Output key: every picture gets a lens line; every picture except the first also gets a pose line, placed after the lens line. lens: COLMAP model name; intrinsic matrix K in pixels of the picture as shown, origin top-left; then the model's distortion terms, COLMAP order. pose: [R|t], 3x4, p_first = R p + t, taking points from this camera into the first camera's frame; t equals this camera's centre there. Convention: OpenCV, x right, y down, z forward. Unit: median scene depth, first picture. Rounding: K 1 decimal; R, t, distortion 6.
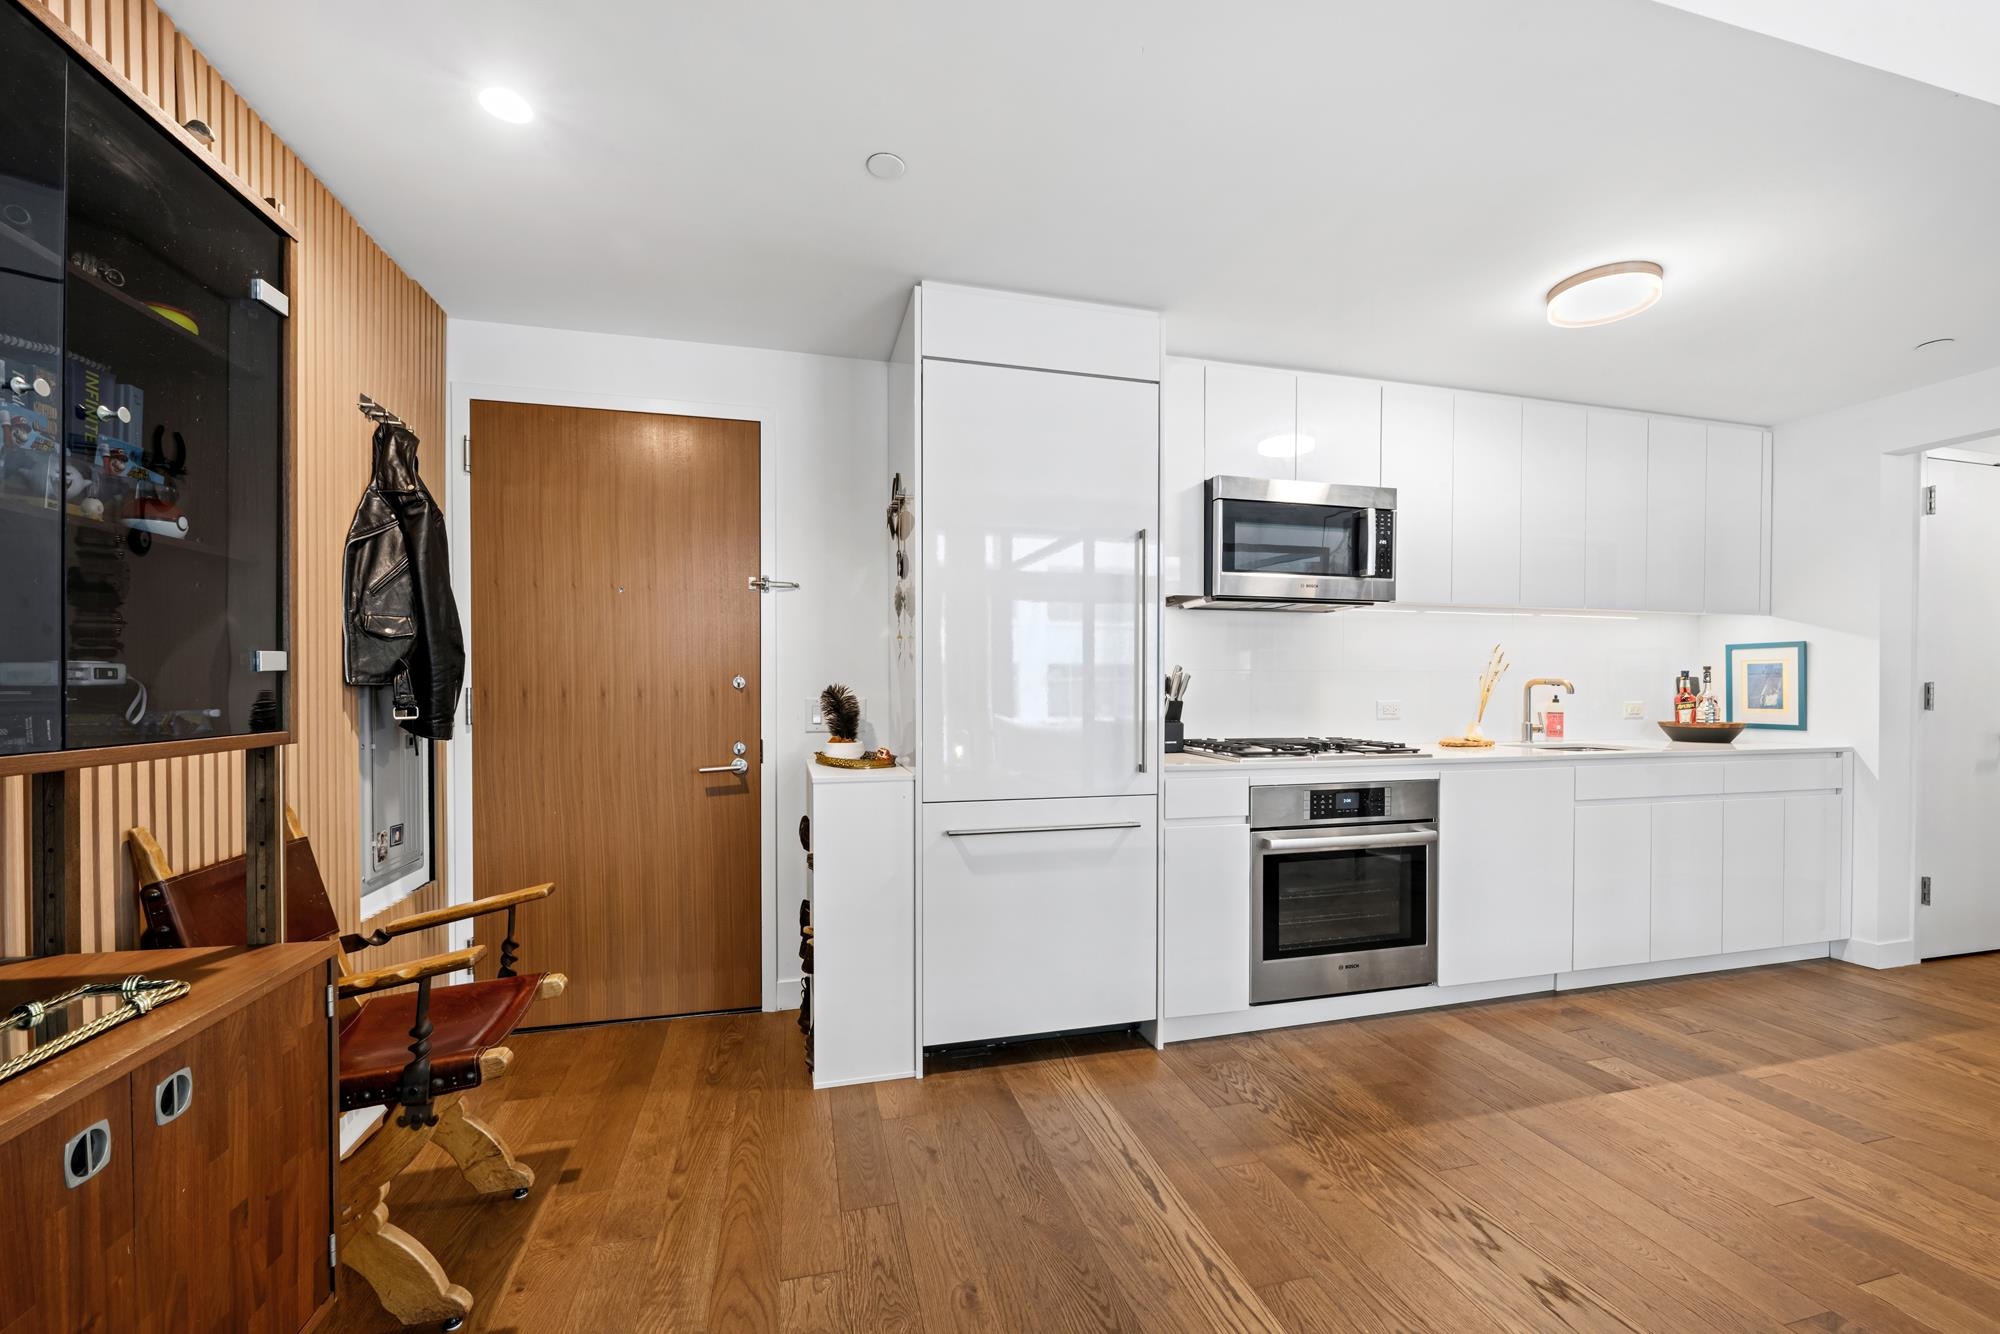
lens RADIAL K [[822.4, 0, 1029.3], [0, 822.4, 697.8], [0, 0, 1]] dist [-0.006165, -0.000850]
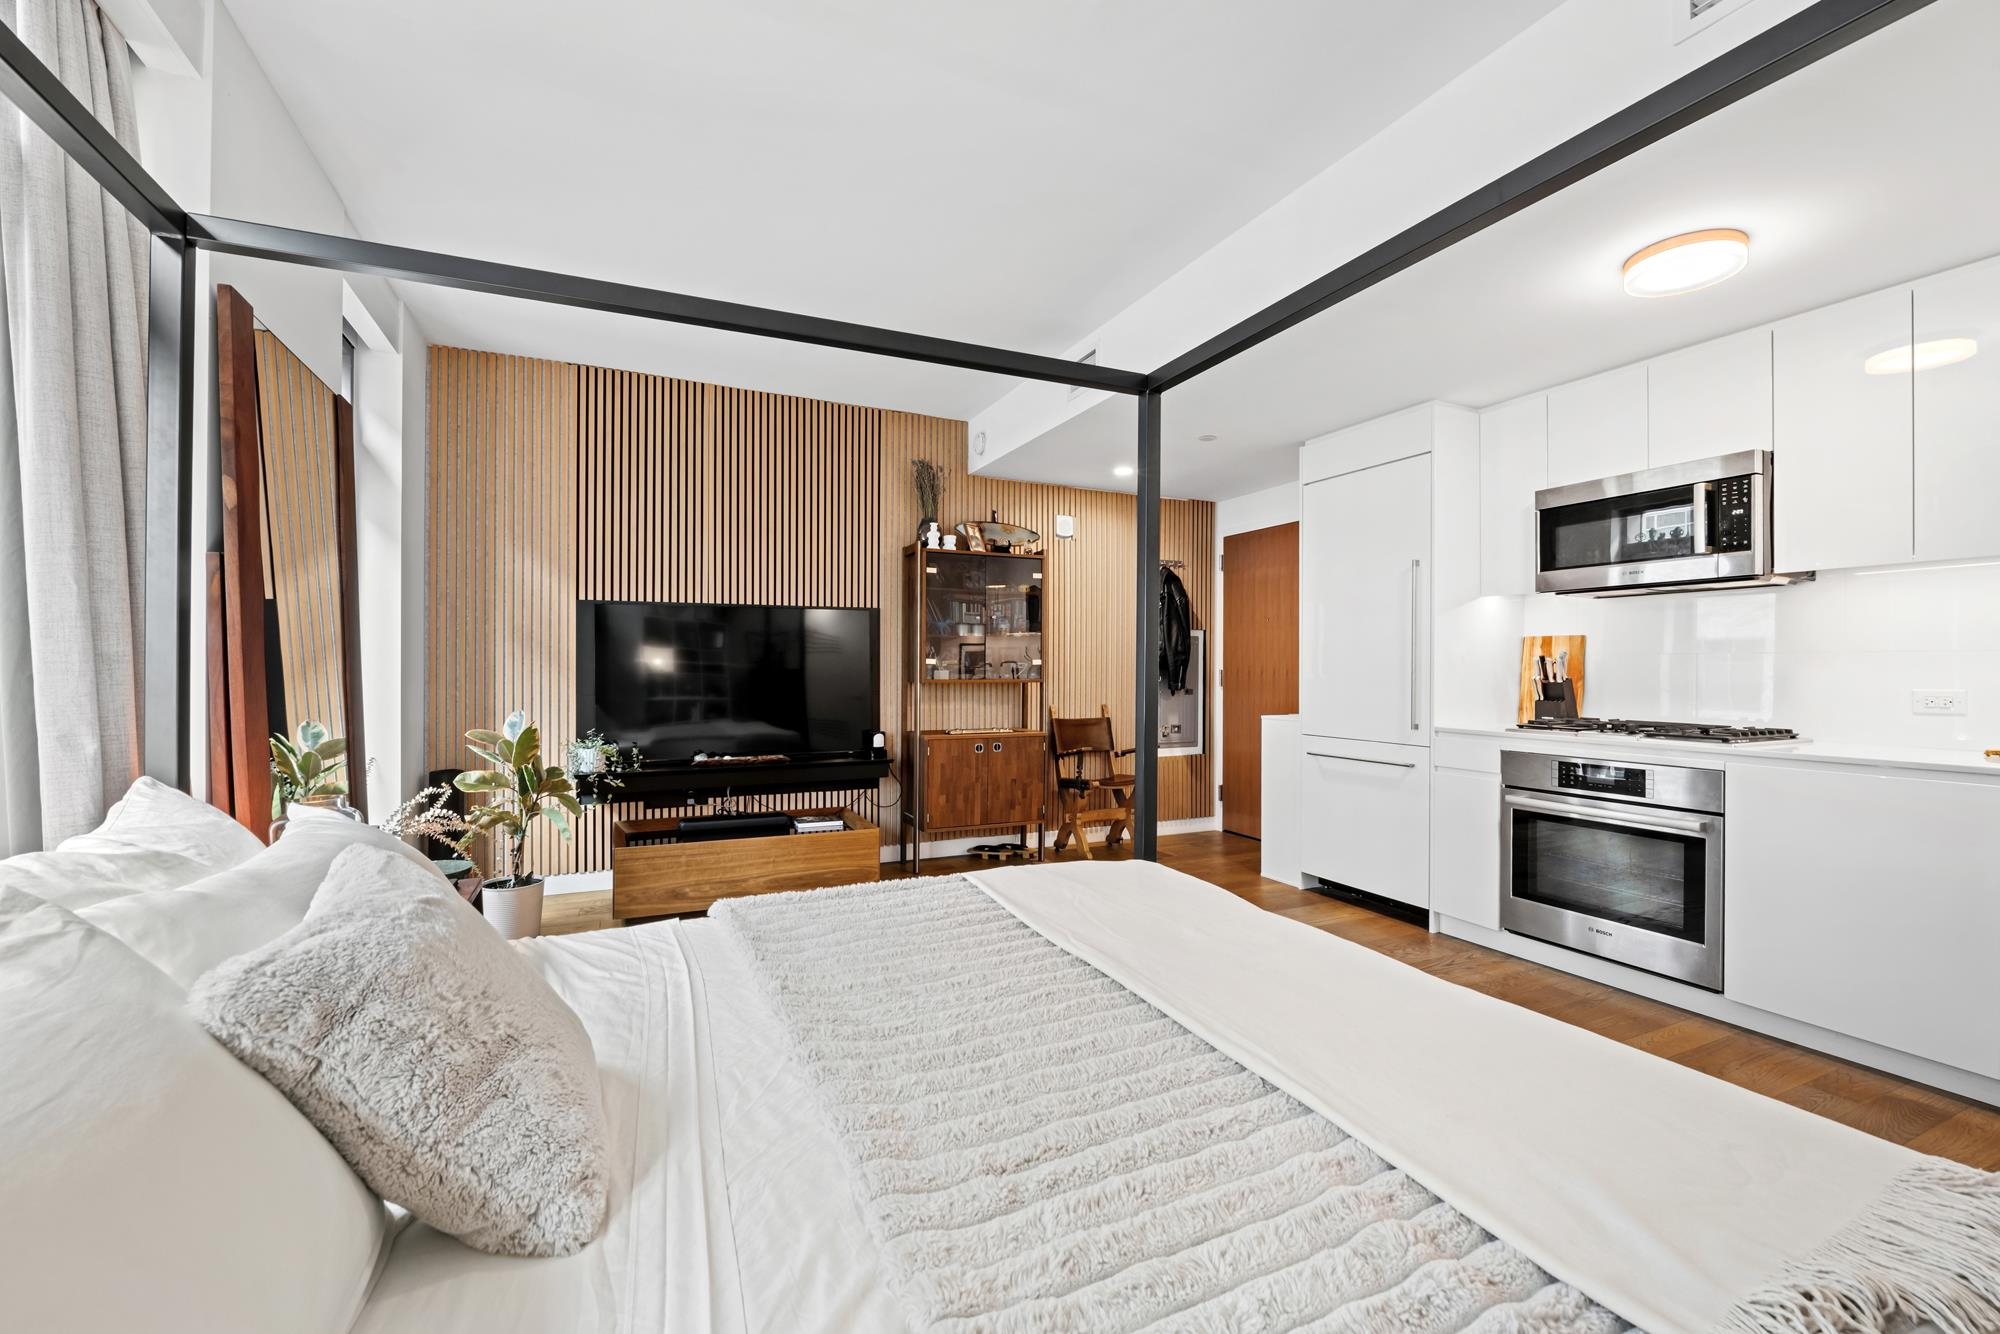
lens RADIAL K [[822.4, 0, 1003.0], [0, 822.4, 669.2], [0, 0, 1]] dist [-0.006165, -0.000850]
pose [[0.173110, 0.003170, -0.984897, 1.347640], [-0.015538, 0.999879, 0.000487, -0.002818], [0.984780, 0.015219, 0.173138, 0.048342]]
